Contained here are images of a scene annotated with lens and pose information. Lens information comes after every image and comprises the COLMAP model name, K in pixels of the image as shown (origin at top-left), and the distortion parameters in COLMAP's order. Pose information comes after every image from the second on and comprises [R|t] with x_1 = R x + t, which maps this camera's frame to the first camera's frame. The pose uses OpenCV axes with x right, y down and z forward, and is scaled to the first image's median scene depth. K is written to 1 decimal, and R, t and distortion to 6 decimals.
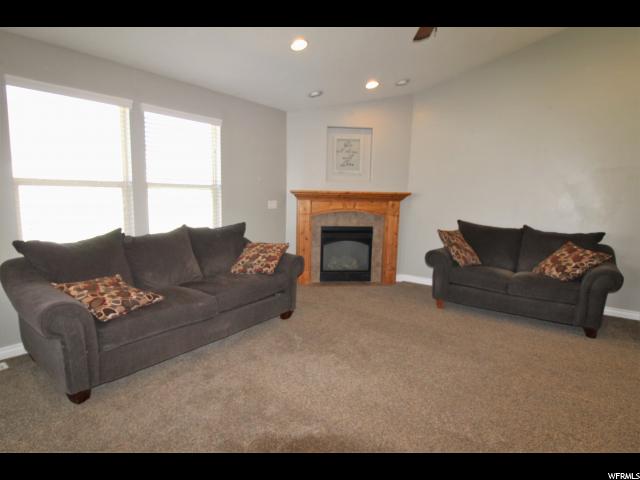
lens RADIAL K [[356.7, 0, 309.3], [0, 356.7, 244.4], [0, 0, 1]] dist [0.000305, -0.012929]
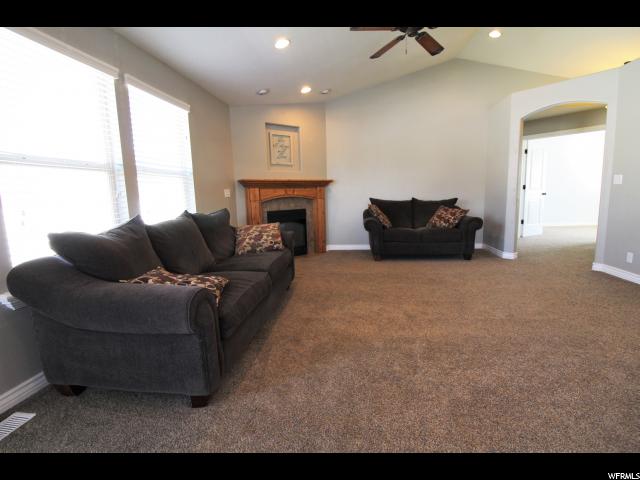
lens RADIAL K [[302.4, 0, 324.8], [0, 302.4, 238.4], [0, 0, 1]] dist [-0.004104, -0.002598]
pose [[0.851110, -0.121150, 0.510818, -0.395289], [0.119942, 0.992147, 0.035462, 0.027513], [-0.511103, 0.031087, 0.858957, 0.109765]]
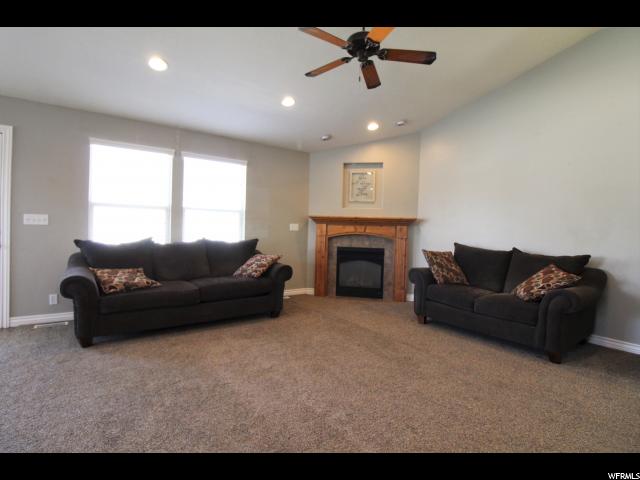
lens RADIAL K [[326.5, 0, 321.6], [0, 326.5, 234.6], [0, 0, 1]] dist [-0.005201, -0.001299]
pose [[0.956916, 0.015734, -0.289938, 0.369103], [-0.052852, 0.991288, -0.120640, 0.050950], [0.285514, 0.130766, 0.949411, -0.031793]]
